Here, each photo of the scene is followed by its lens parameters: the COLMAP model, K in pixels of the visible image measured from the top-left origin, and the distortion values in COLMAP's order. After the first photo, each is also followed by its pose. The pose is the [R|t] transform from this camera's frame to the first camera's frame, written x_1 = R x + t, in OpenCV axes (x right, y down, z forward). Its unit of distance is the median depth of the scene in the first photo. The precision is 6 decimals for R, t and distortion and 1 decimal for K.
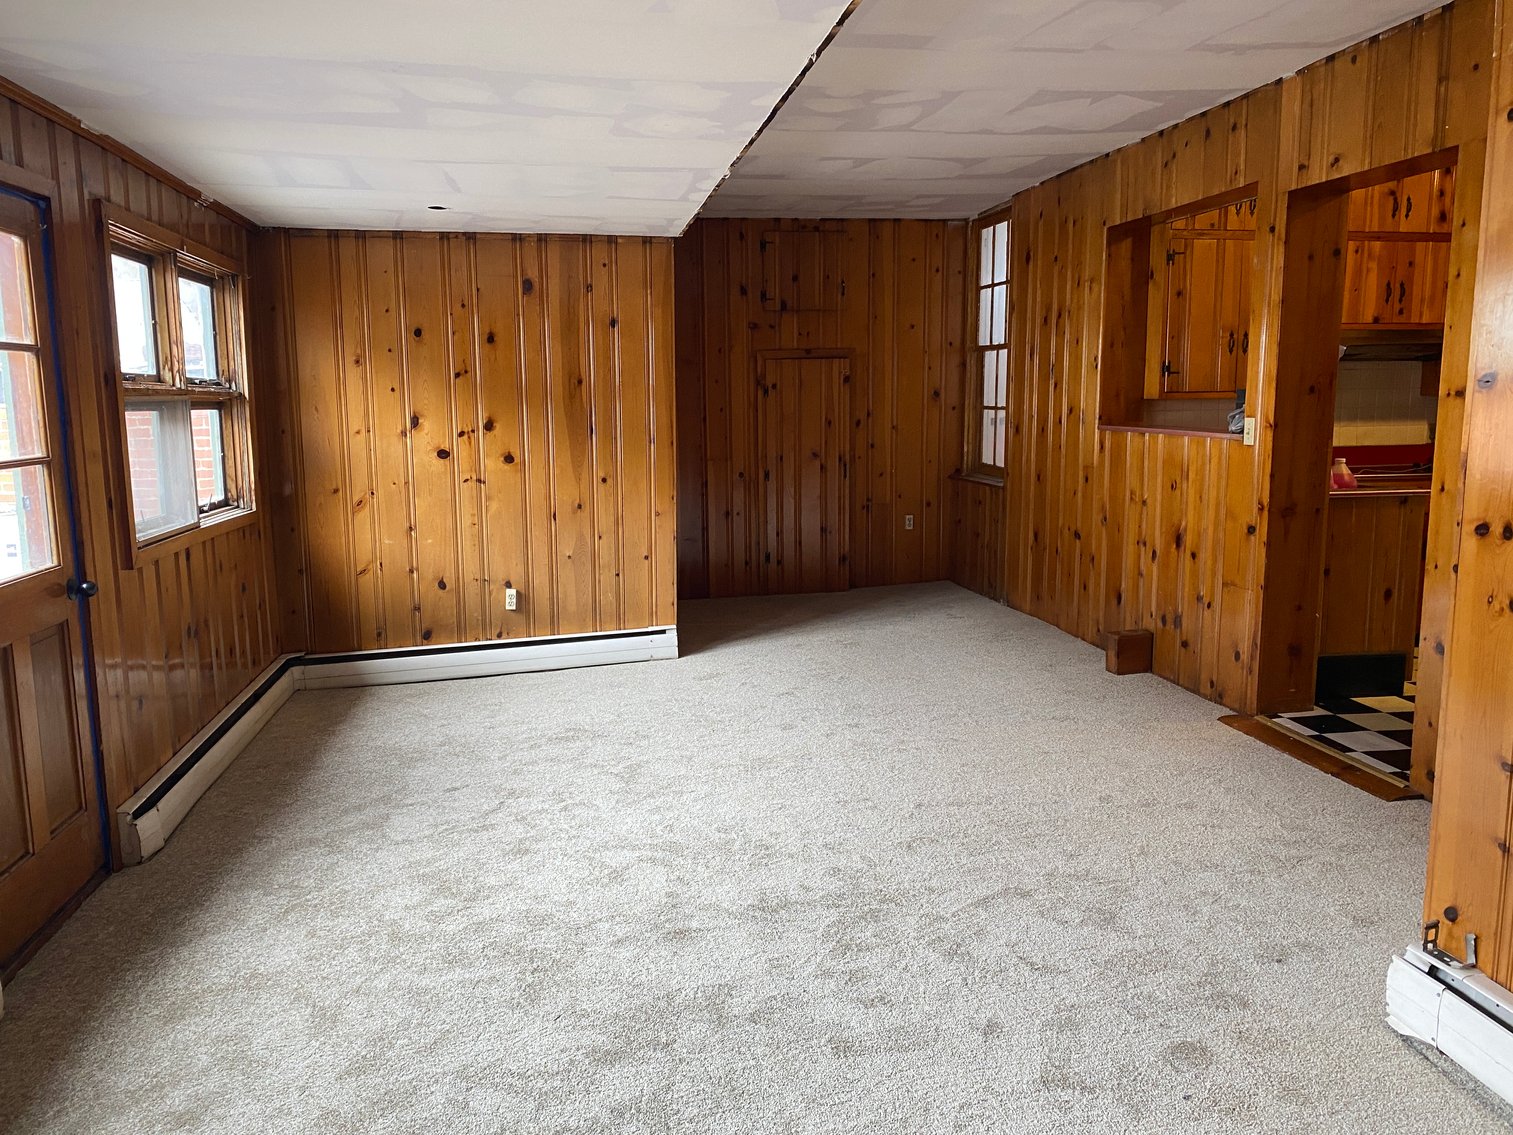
lens RADIAL K [[1151.8, 0, 750.9], [0, 1151.8, 567.0], [0, 0, 1]] dist [0.010730, -0.018318]
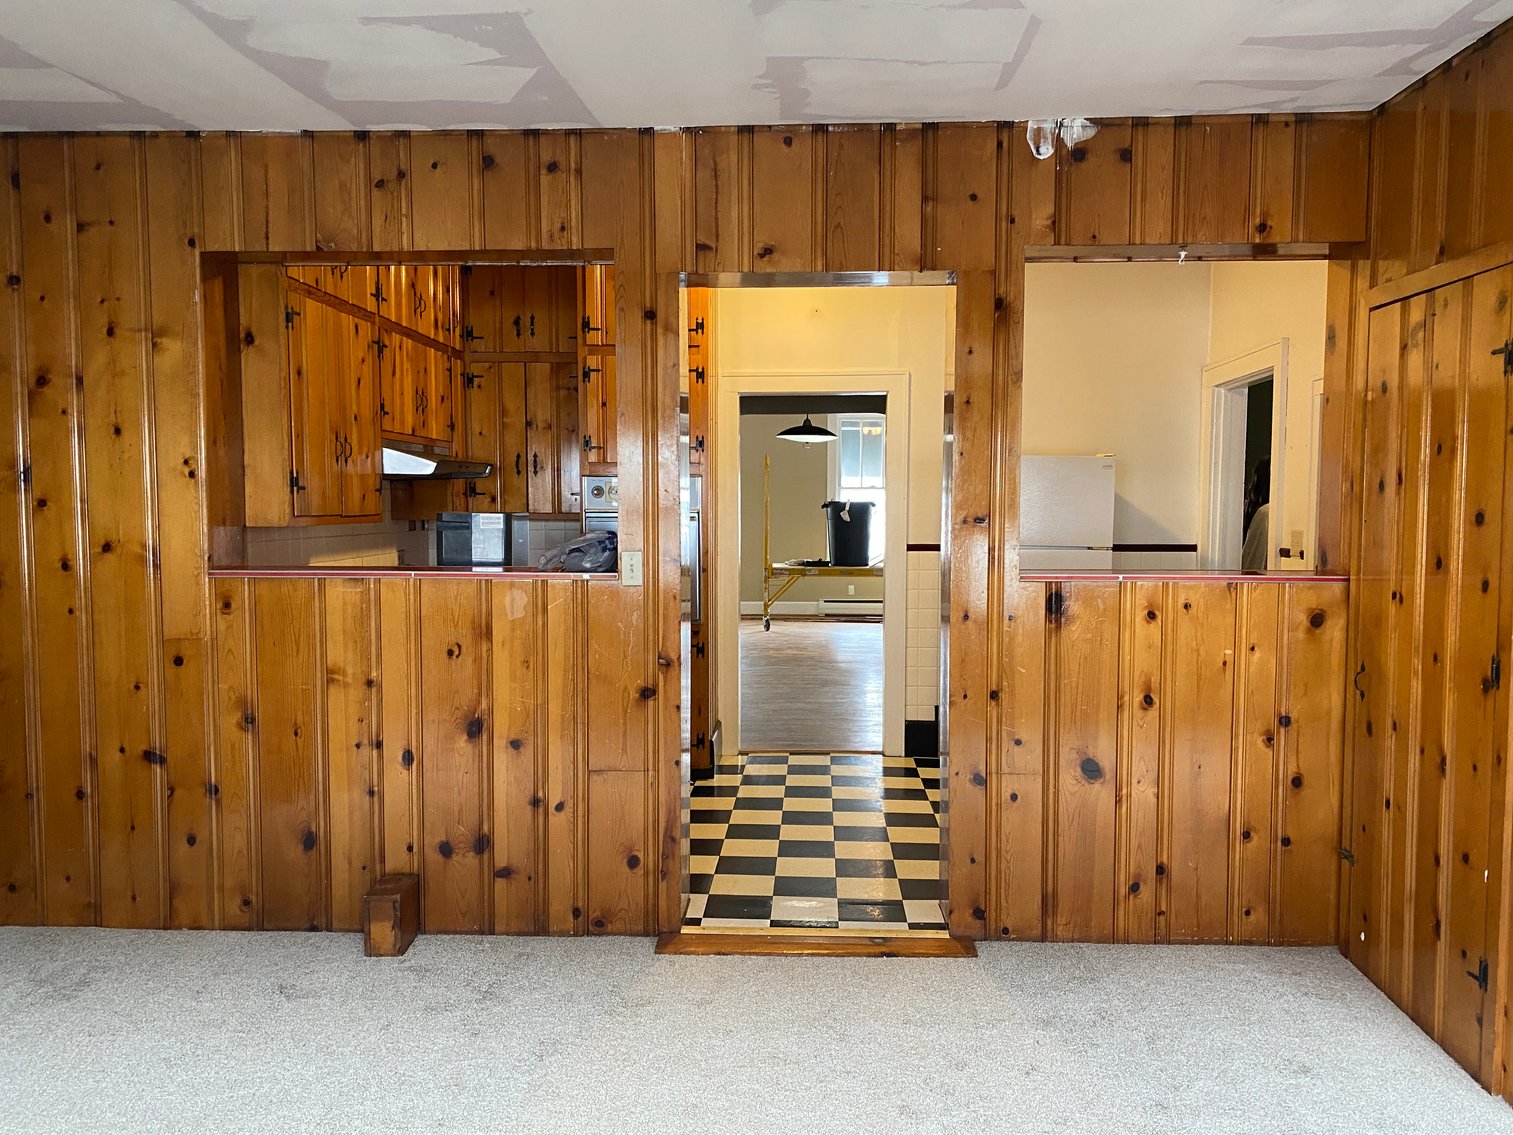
lens RADIAL K [[1151.8, 0, 755.1], [0, 1151.8, 572.9], [0, 0, 1]] dist [0.010730, -0.018318]
pose [[0.194462, -0.050823, 0.979593, -0.304772], [0.144423, 0.989257, 0.022655, -0.120098], [-0.970220, 0.137070, 0.199713, 0.766940]]
